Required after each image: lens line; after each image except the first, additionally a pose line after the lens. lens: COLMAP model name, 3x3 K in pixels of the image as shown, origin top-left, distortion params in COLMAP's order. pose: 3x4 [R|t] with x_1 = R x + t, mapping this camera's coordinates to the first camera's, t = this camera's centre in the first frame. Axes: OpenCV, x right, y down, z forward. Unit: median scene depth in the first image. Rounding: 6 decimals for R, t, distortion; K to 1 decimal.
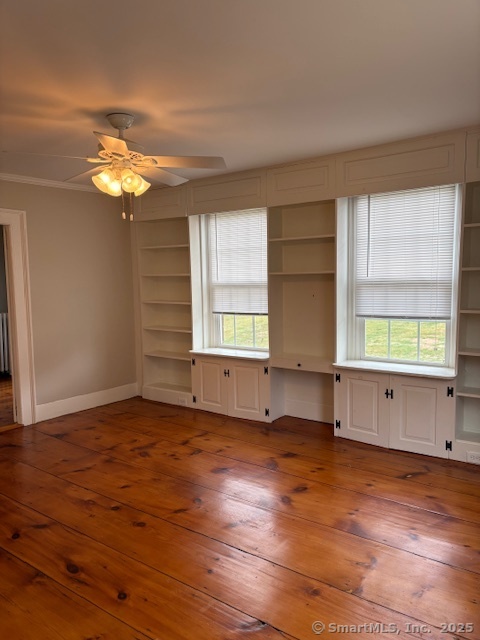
lens RADIAL K [[490.8, 0, 235.0], [0, 490.8, 318.7], [0, 0, 1]] dist [0.035958, -0.010239]
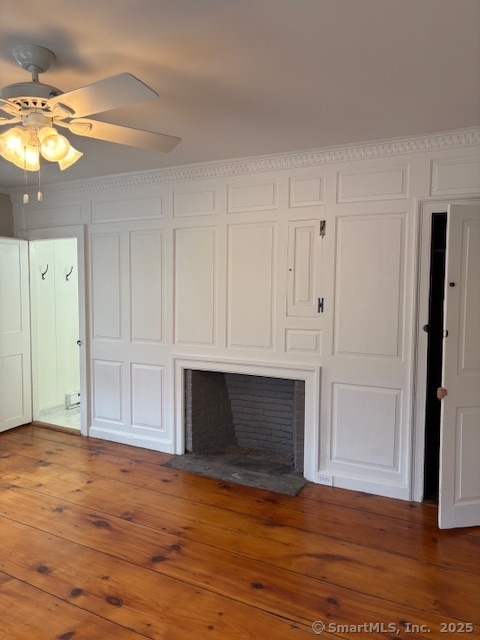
lens RADIAL K [[490.8, 0, 235.0], [0, 490.8, 318.7], [0, 0, 1]] dist [0.035958, -0.010239]
pose [[-0.988147, 0.033541, -0.149799, -0.411556], [0.010430, 0.988252, 0.152479, -0.158227], [0.153153, 0.149109, -0.976888, 1.859225]]
